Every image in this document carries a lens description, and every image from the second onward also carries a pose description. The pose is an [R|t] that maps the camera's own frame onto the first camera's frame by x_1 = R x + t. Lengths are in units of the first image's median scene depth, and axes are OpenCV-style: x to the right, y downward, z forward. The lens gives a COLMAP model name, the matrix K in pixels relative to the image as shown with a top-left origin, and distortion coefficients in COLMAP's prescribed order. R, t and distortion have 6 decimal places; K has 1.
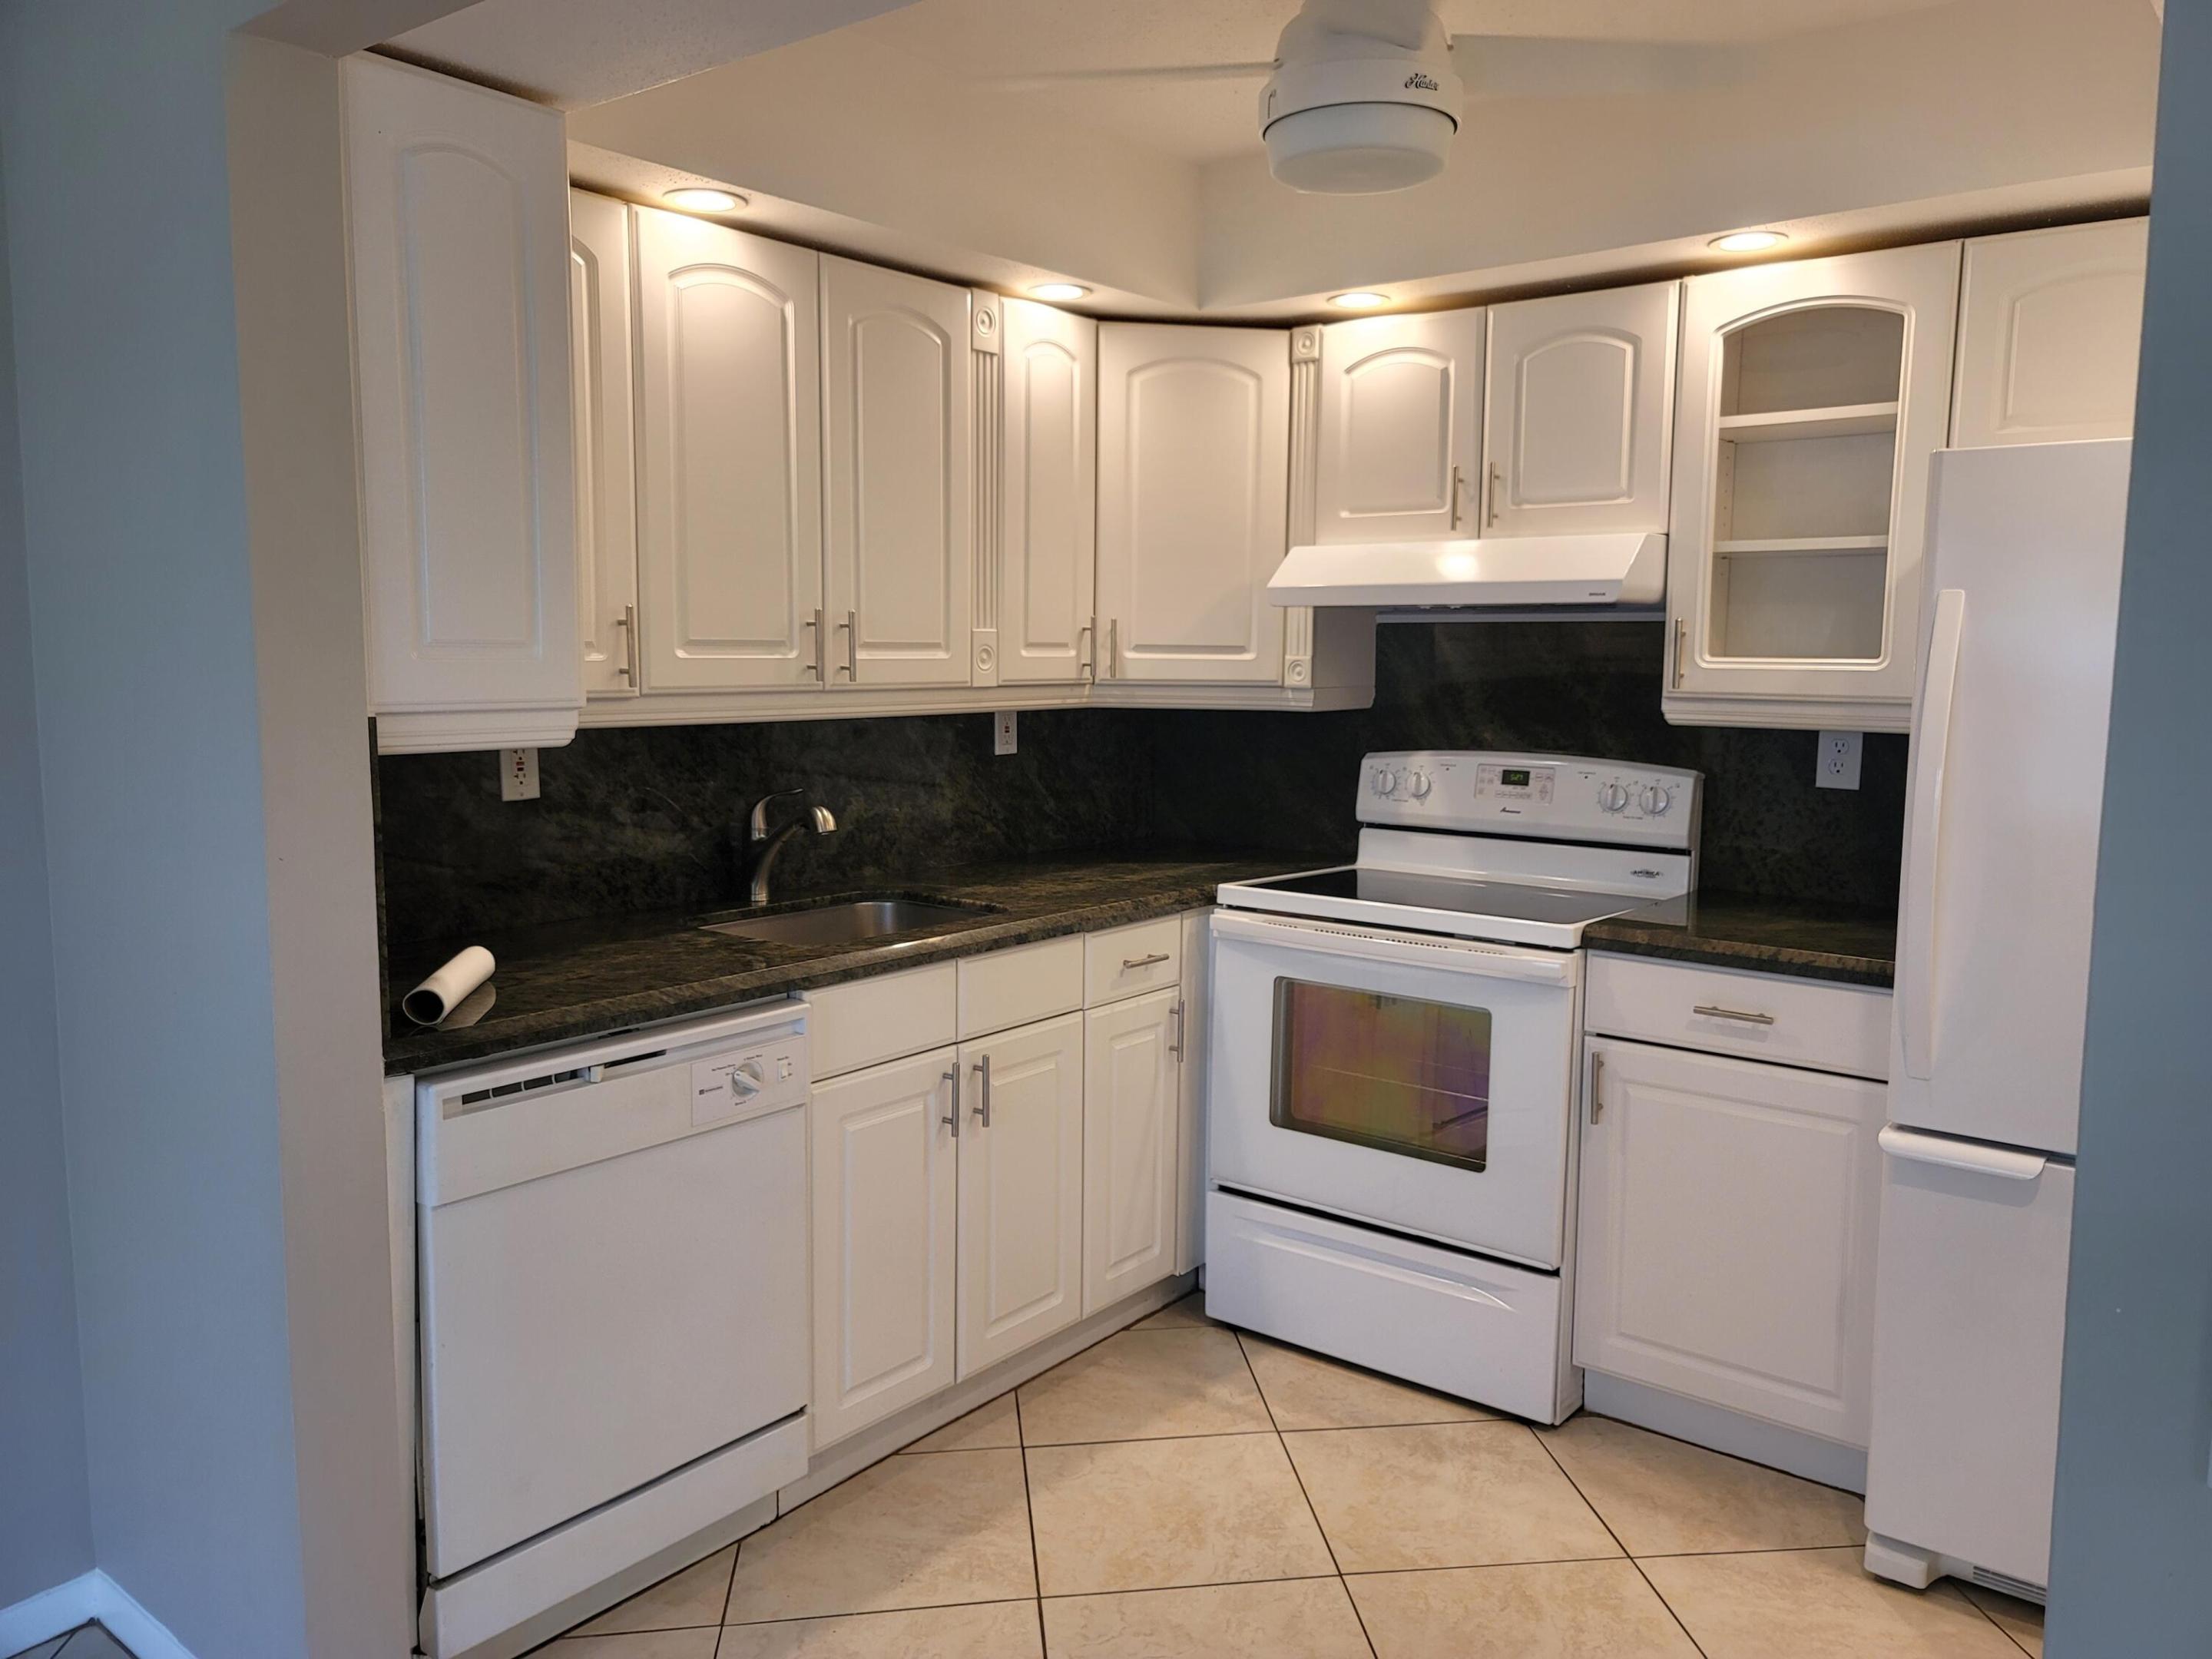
lens RADIAL K [[1621.5, 0, 1141.3], [0, 1621.5, 822.1], [0, 0, 1]] dist [0.062422, -0.052320]
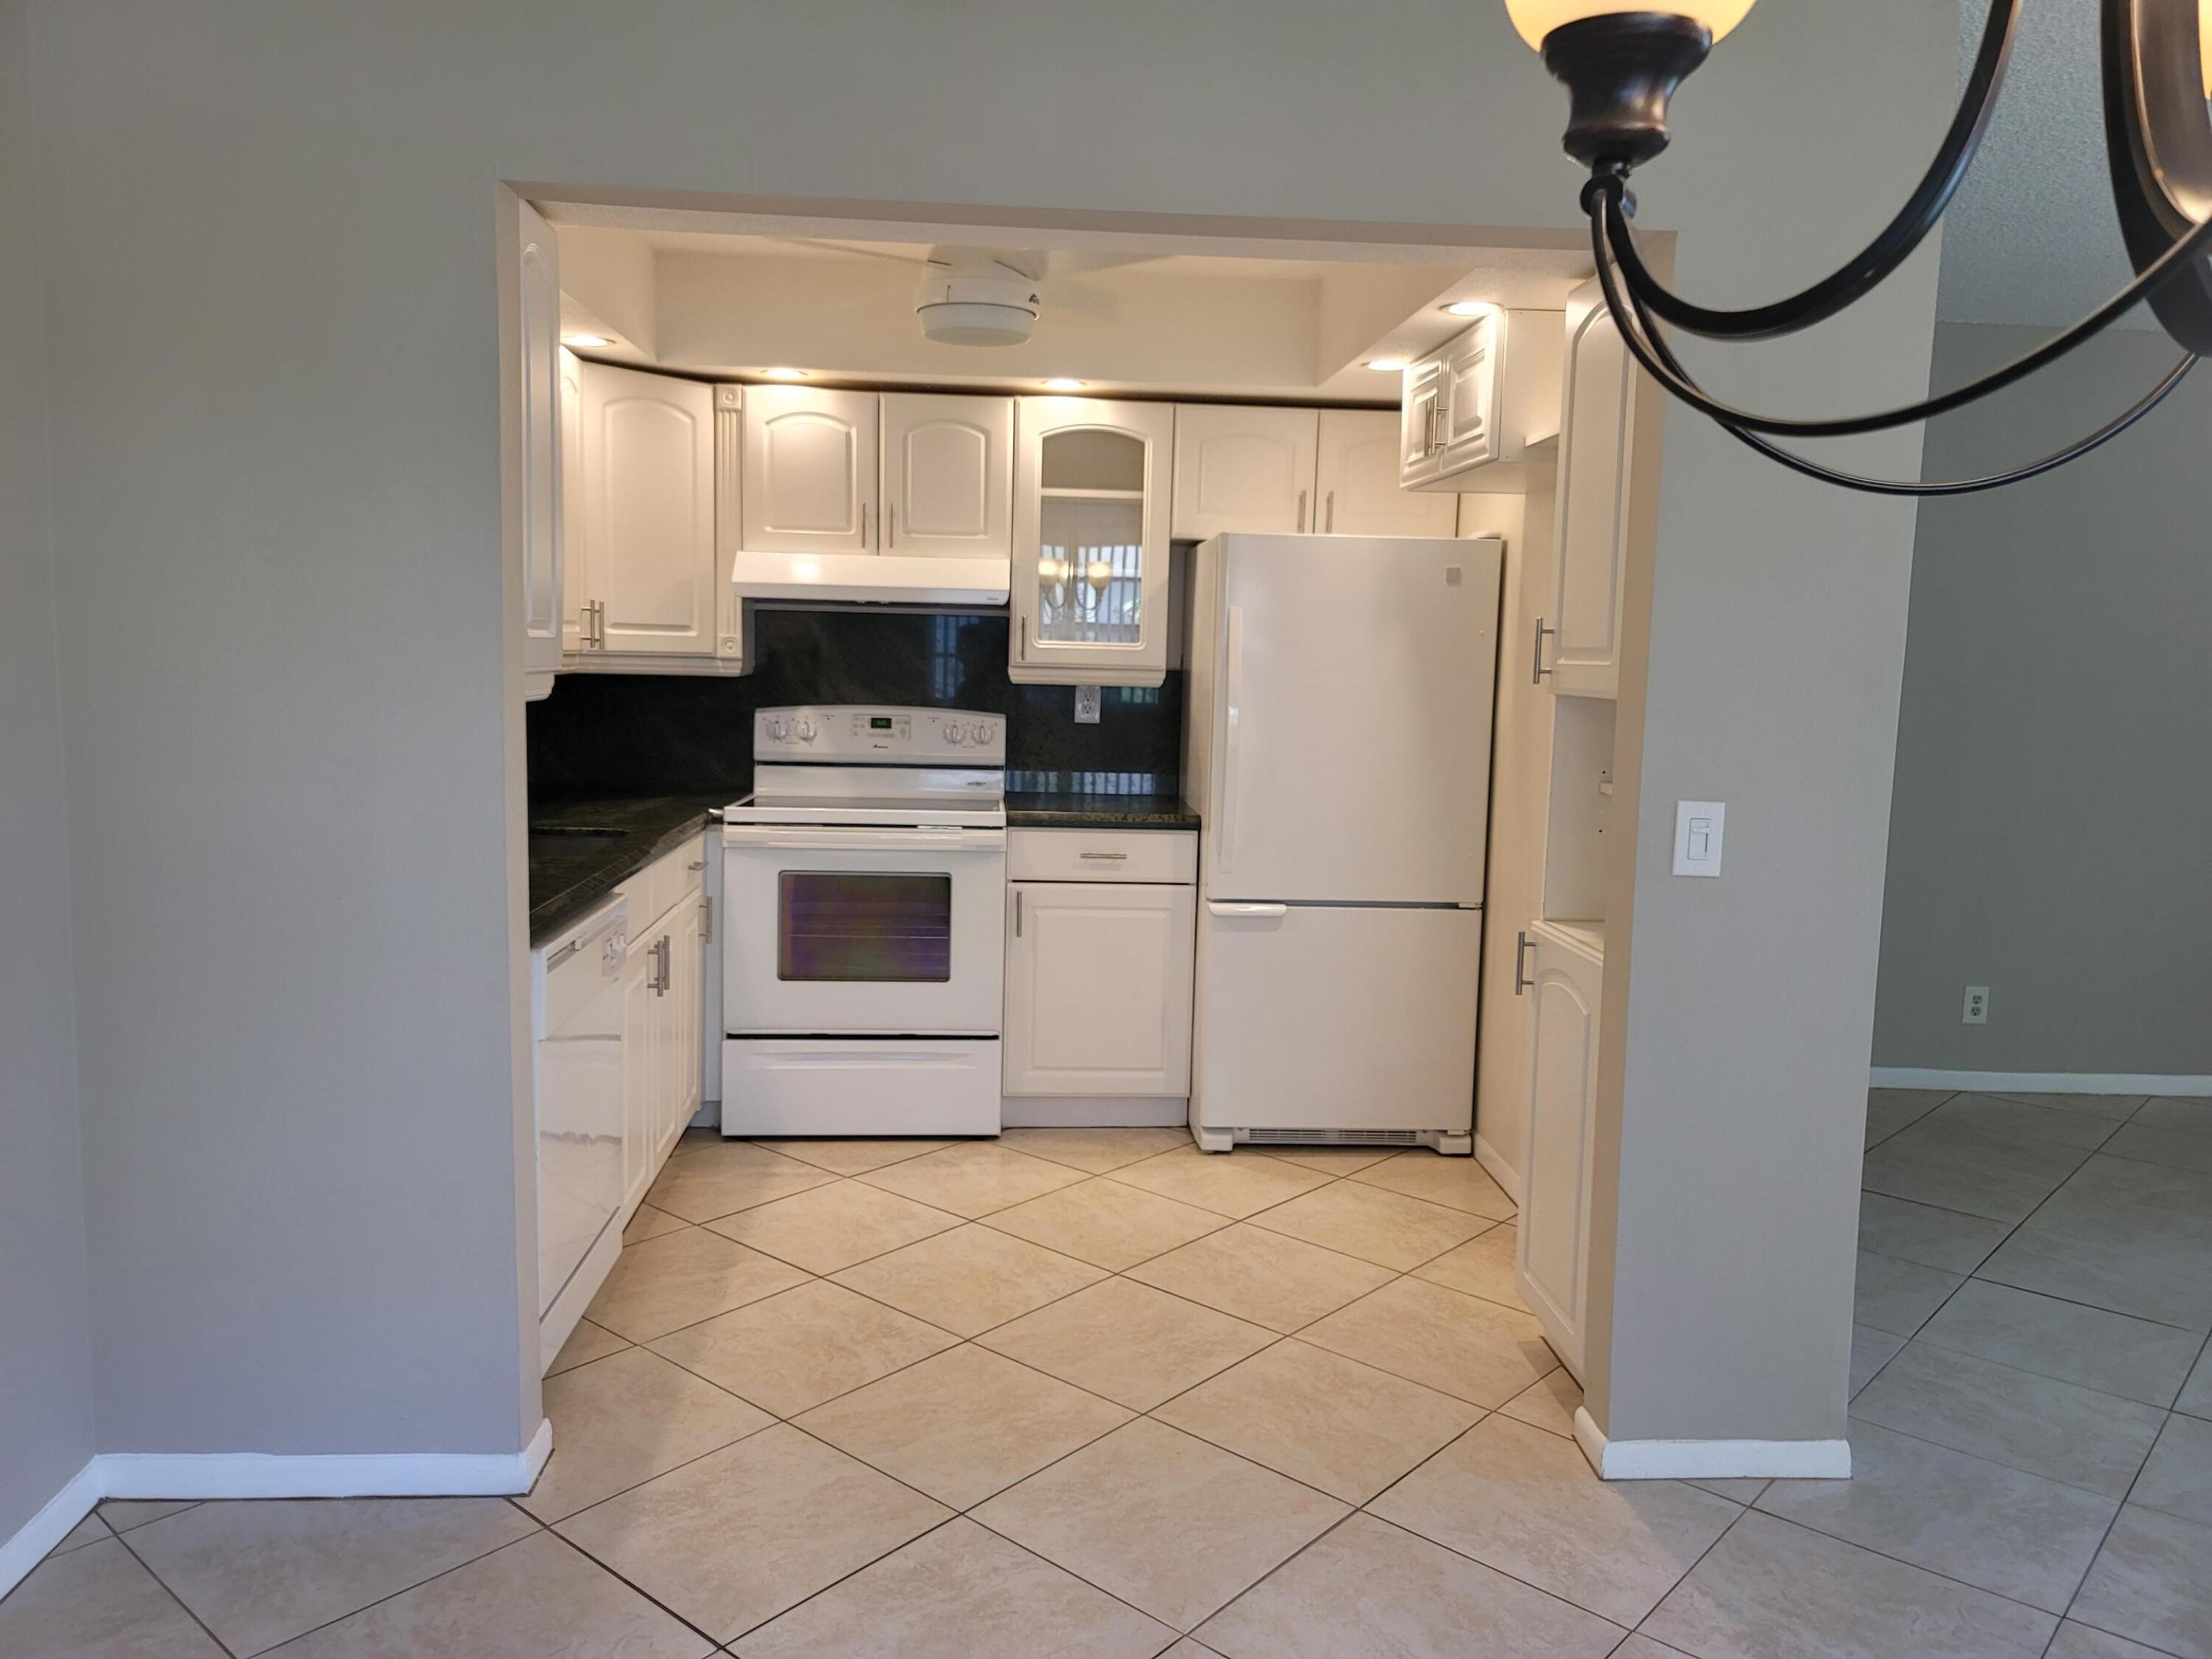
lens RADIAL K [[1621.5, 0, 1101.2], [0, 1621.5, 823.6], [0, 0, 1]] dist [0.062422, -0.052320]
pose [[0.745844, -0.064488, 0.662992, -0.632598], [0.054052, 0.997880, 0.036255, 0.021425], [-0.663924, 0.008796, 0.747748, -0.203883]]
